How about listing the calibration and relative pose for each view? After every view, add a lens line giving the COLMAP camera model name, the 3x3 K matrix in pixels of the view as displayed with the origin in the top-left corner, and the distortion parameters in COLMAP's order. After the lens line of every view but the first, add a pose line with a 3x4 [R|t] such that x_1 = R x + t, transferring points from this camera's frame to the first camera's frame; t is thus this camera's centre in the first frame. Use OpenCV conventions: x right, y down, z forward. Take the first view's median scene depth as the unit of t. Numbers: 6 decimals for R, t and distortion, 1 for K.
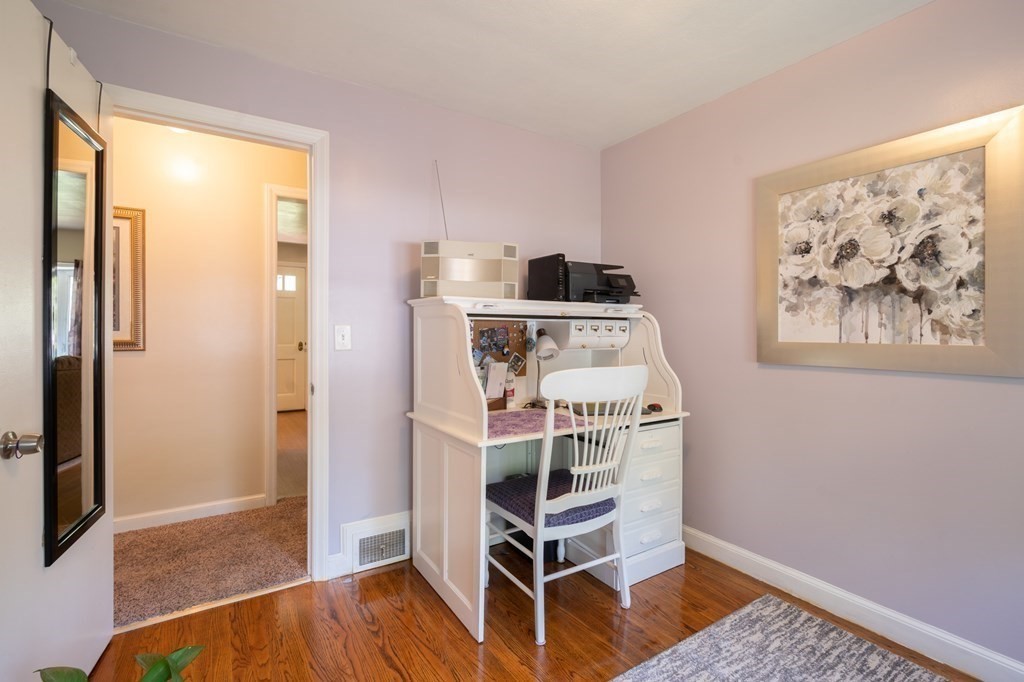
lens RADIAL K [[482.9, 0, 513.7], [0, 482.9, 333.5], [0, 0, 1]] dist [-0.003571, 0.001011]
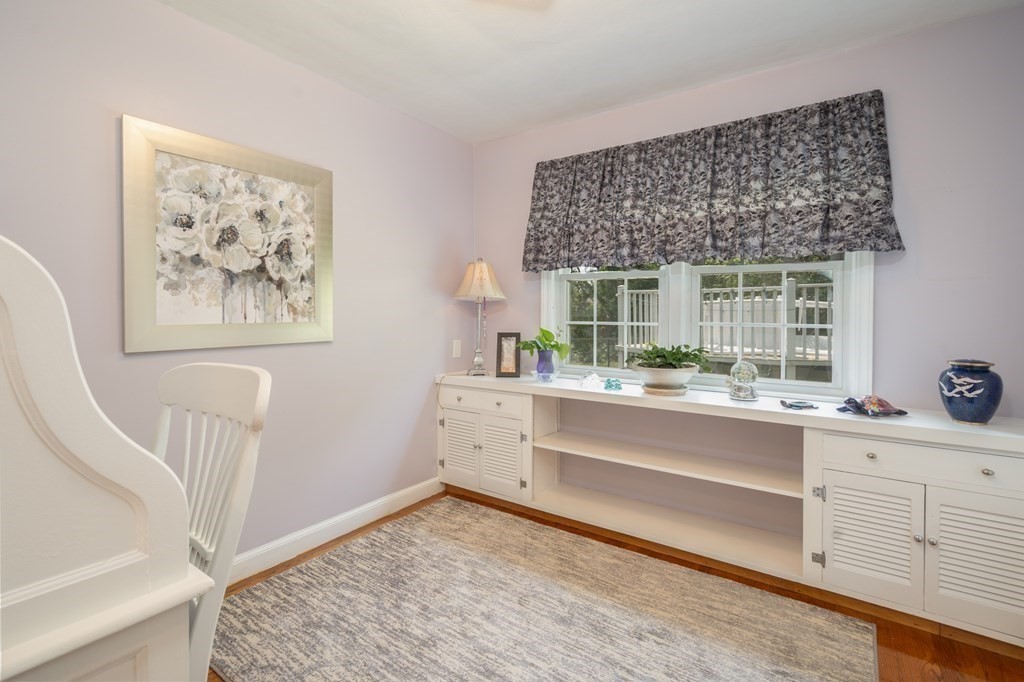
lens RADIAL K [[482.9, 0, 508.0], [0, 482.9, 316.4], [0, 0, 1]] dist [-0.003571, 0.001011]
pose [[-0.387386, -0.011692, 0.921844, -0.531248], [0.002210, 0.999905, 0.013611, -0.008863], [-0.921915, 0.007310, -0.387323, 0.874313]]
